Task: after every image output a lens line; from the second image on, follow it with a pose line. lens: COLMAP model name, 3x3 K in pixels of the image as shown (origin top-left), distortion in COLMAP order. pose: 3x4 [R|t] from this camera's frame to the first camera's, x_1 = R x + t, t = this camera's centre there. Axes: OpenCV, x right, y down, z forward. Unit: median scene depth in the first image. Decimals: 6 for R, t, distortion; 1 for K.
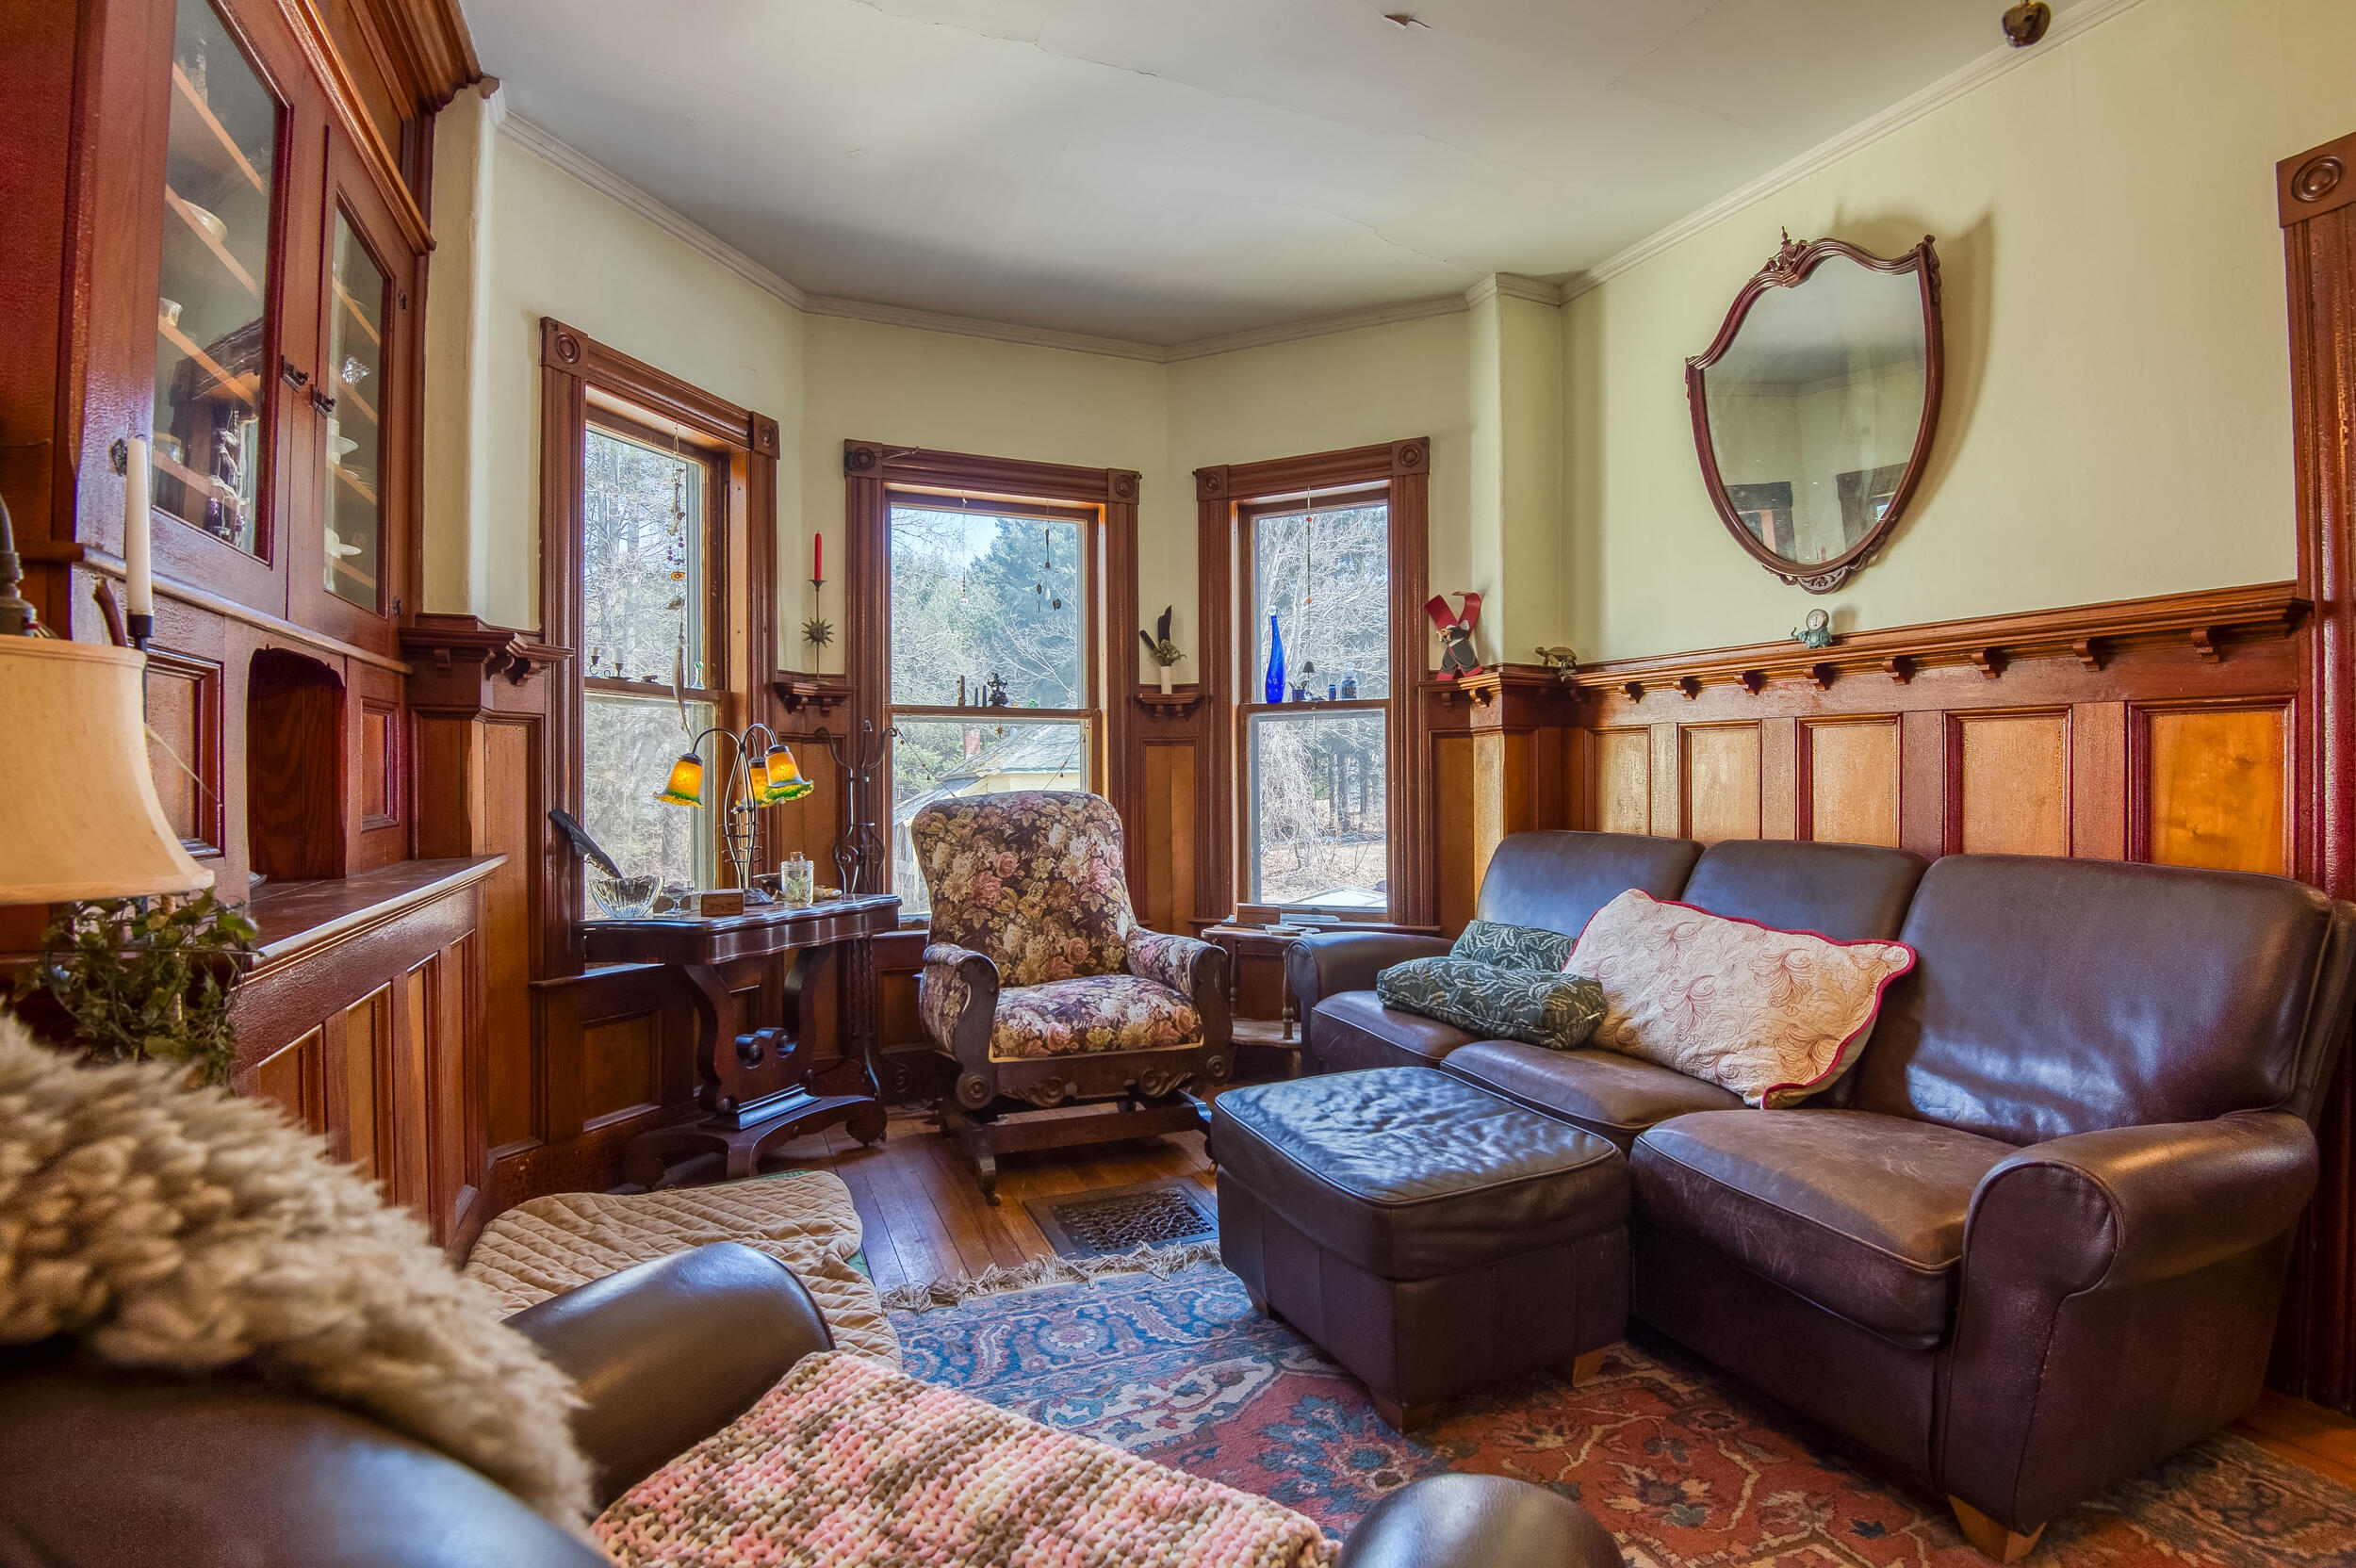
lens RADIAL K [[1093.1, 0, 1178.0], [0, 1093.1, 784.0], [0, 0, 1]] dist [-0.013983, -0.015819]
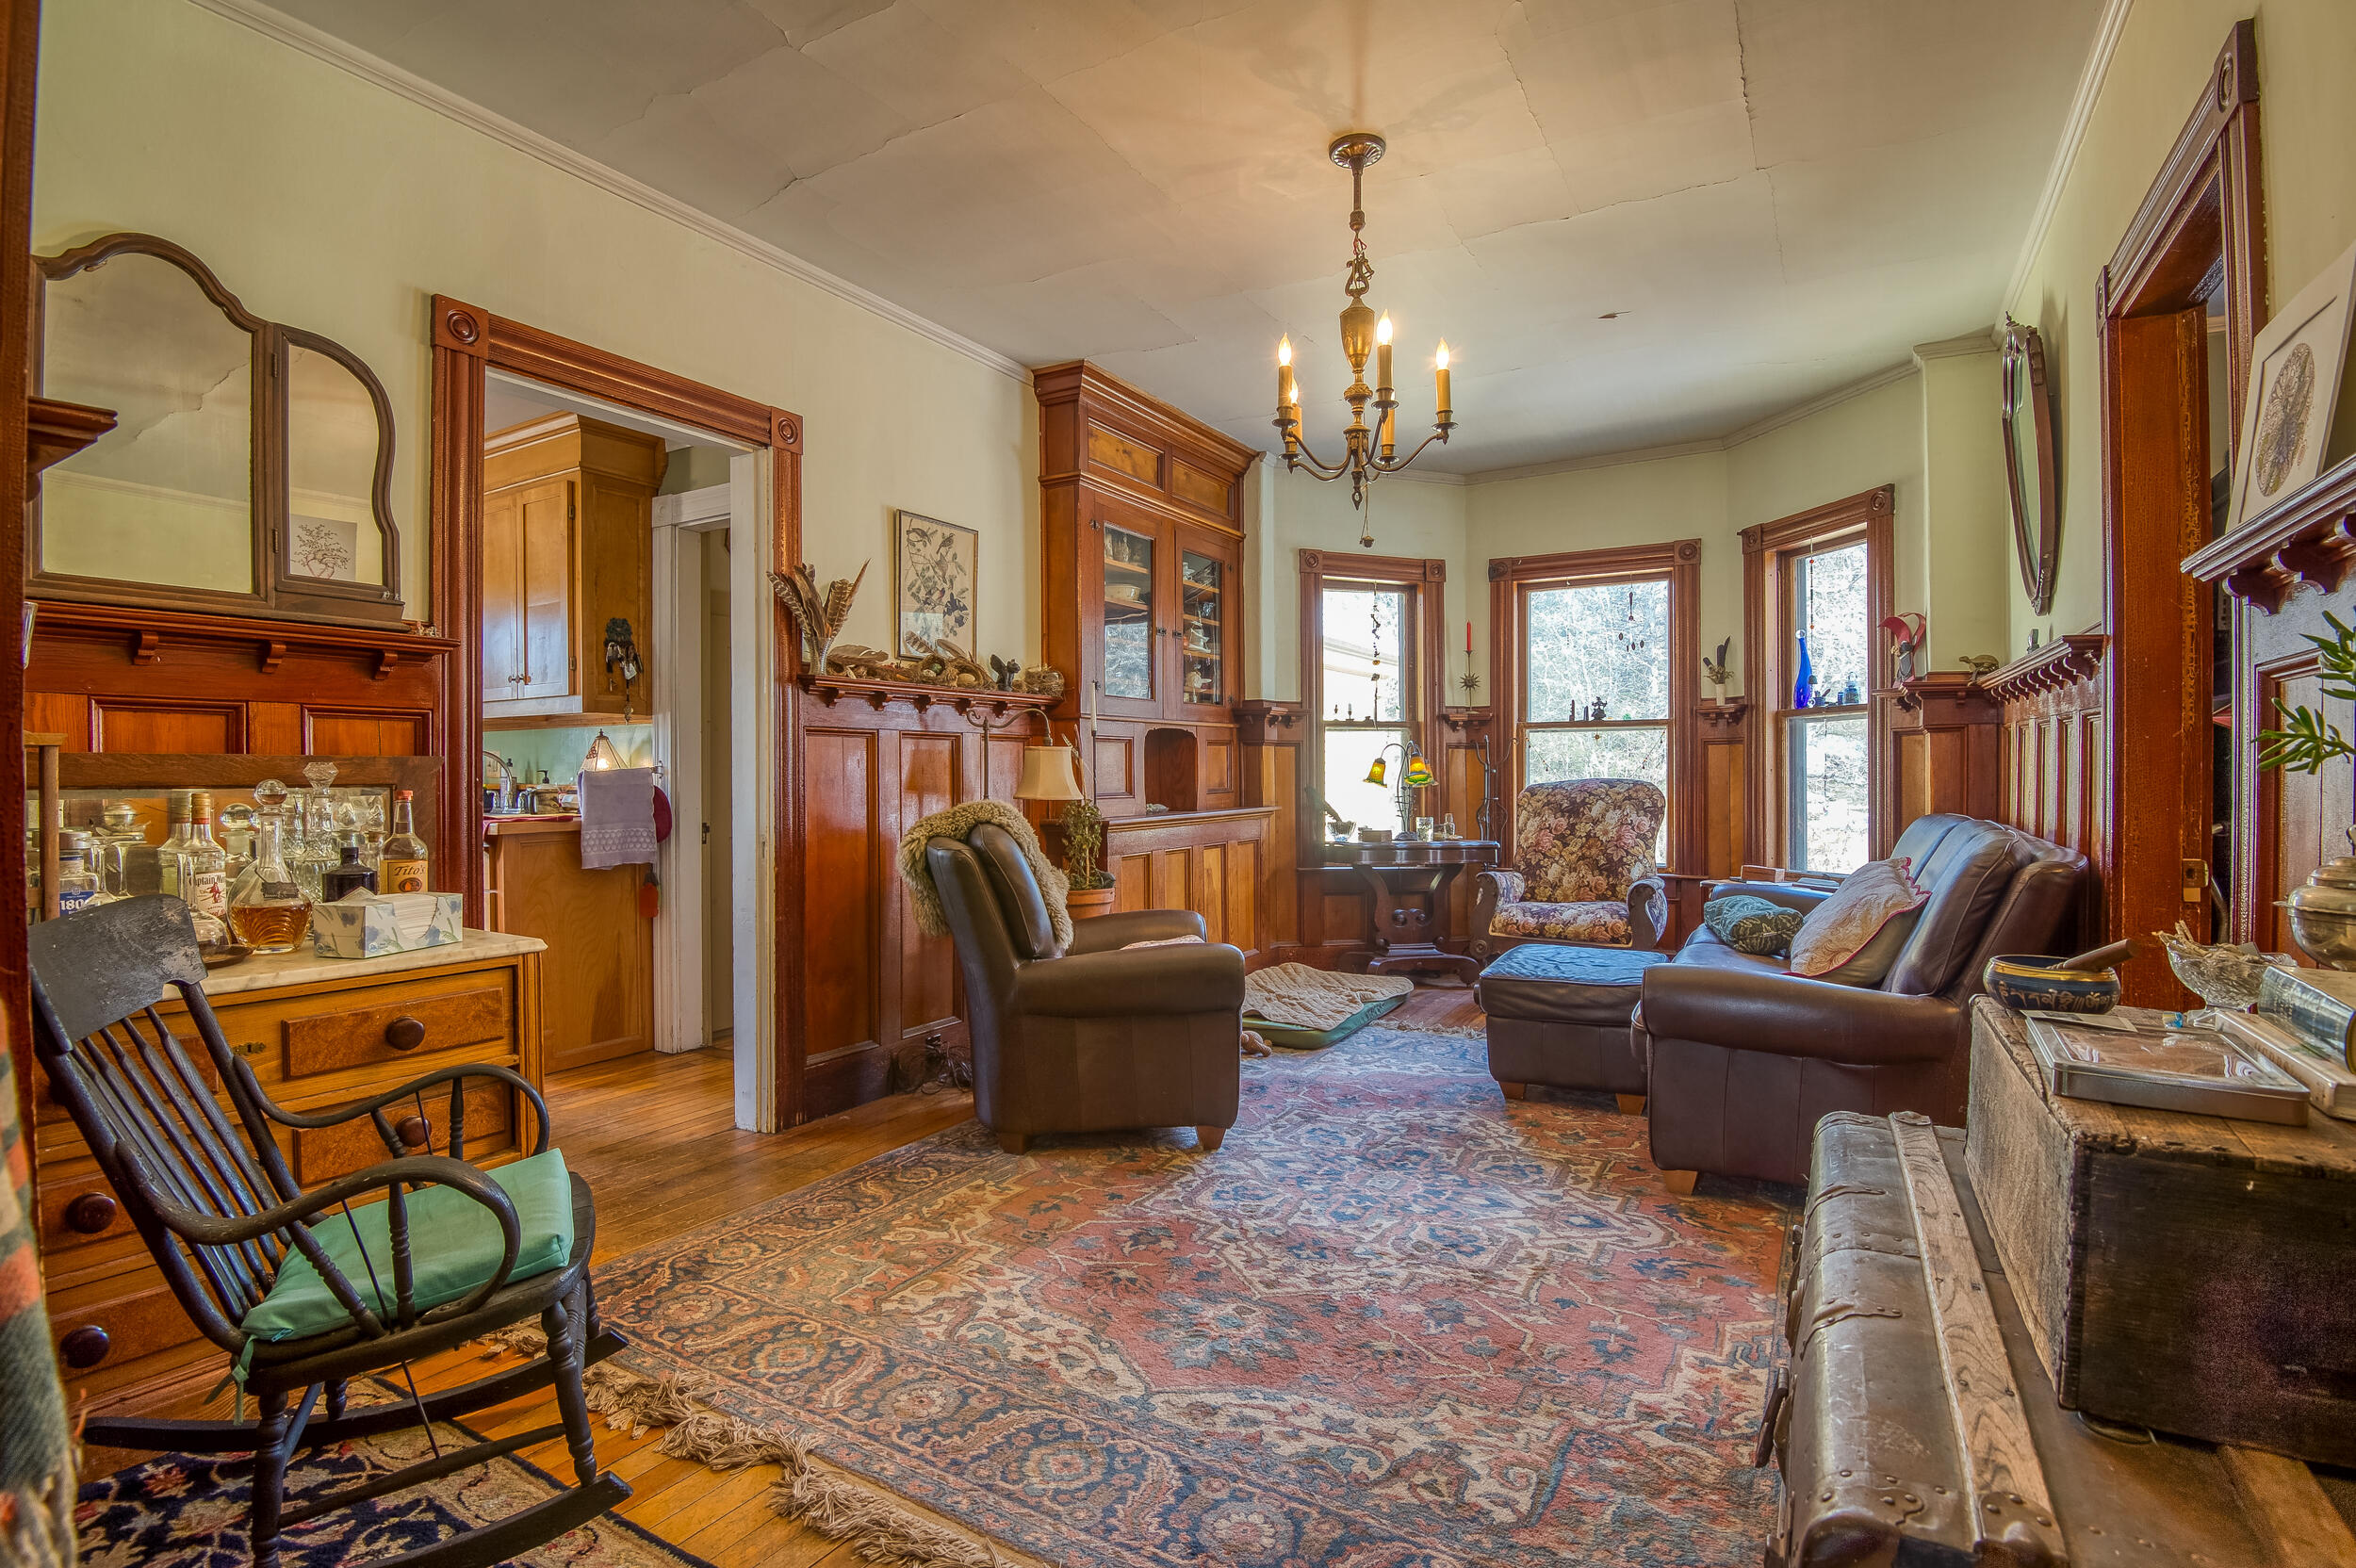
lens RADIAL K [[1093.1, 0, 1178.0], [0, 1093.1, 784.0], [0, 0, 1]] dist [-0.013983, -0.015819]
pose [[0.601252, 0.006734, -0.799031, 0.739461], [0.001977, 0.999949, 0.009914, -0.001934], [0.799057, -0.007541, 0.601208, -0.352755]]
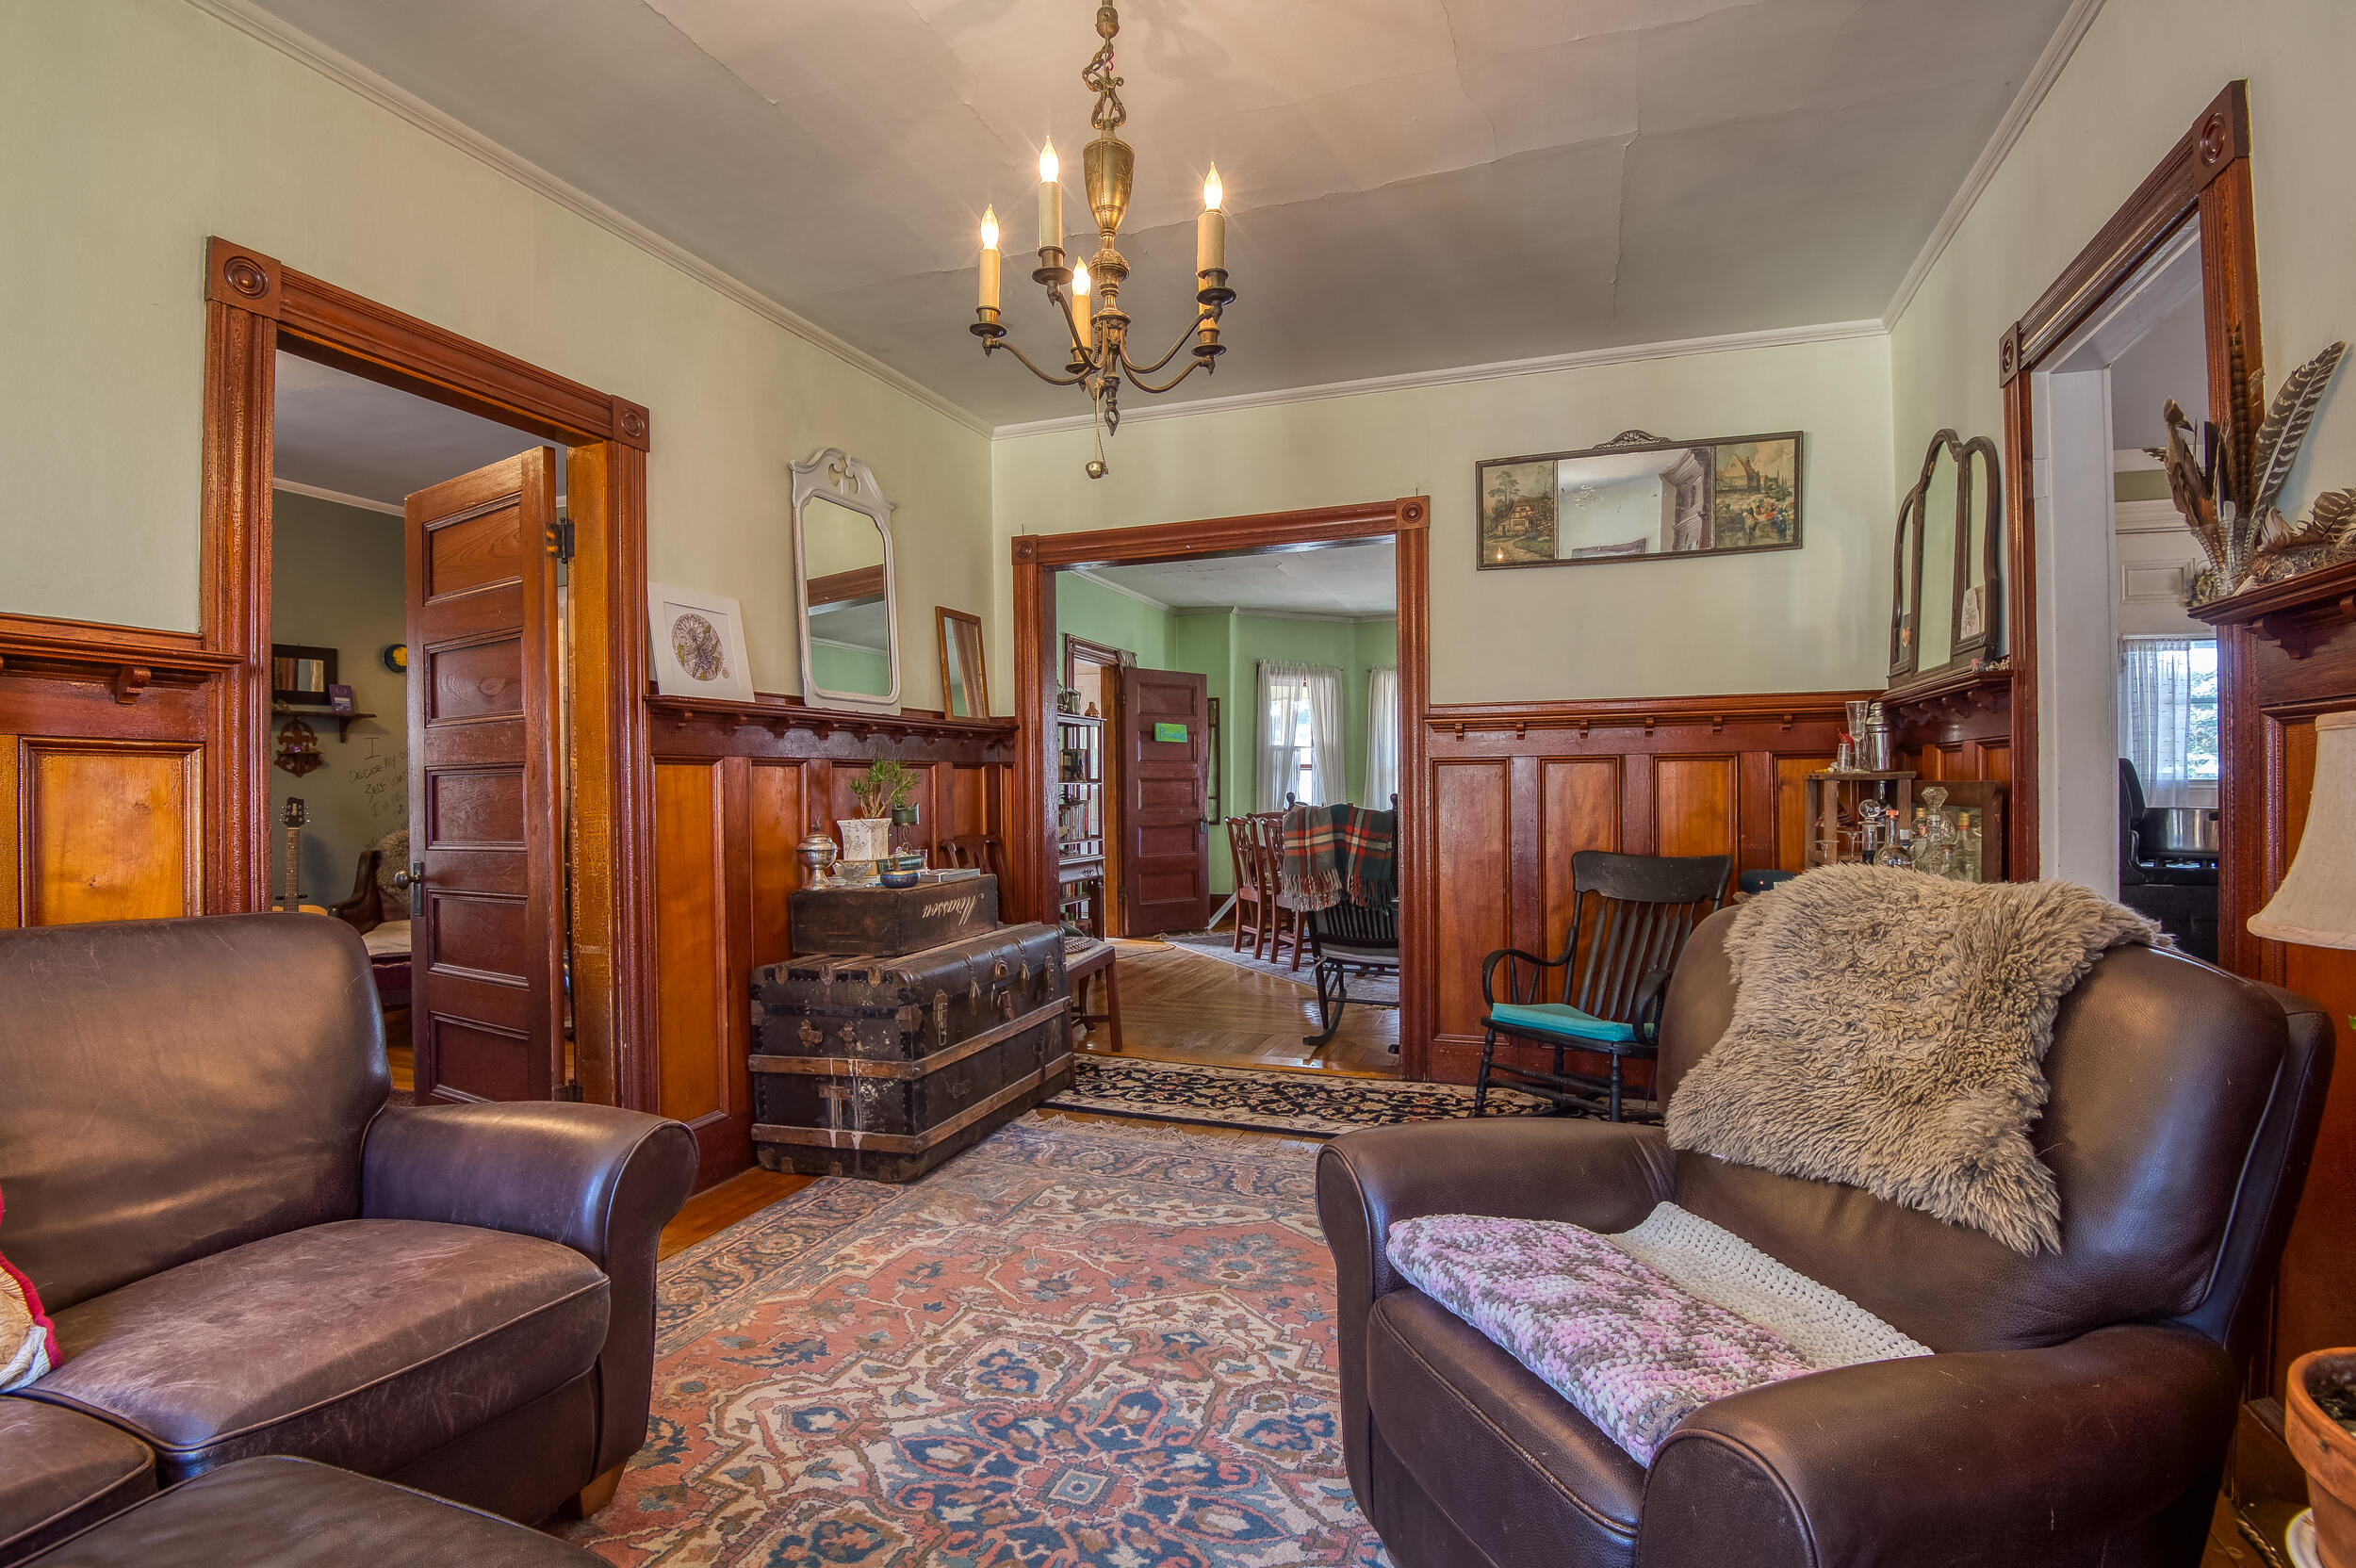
lens RADIAL K [[1093.1, 0, 1178.0], [0, 1093.1, 784.0], [0, 0, 1]] dist [-0.013983, -0.015819]
pose [[-0.733962, 0.007409, 0.679150, -0.226957], [0.007205, 0.999969, -0.003123, -0.010497], [-0.679152, 0.002601, -0.733993, 0.627125]]
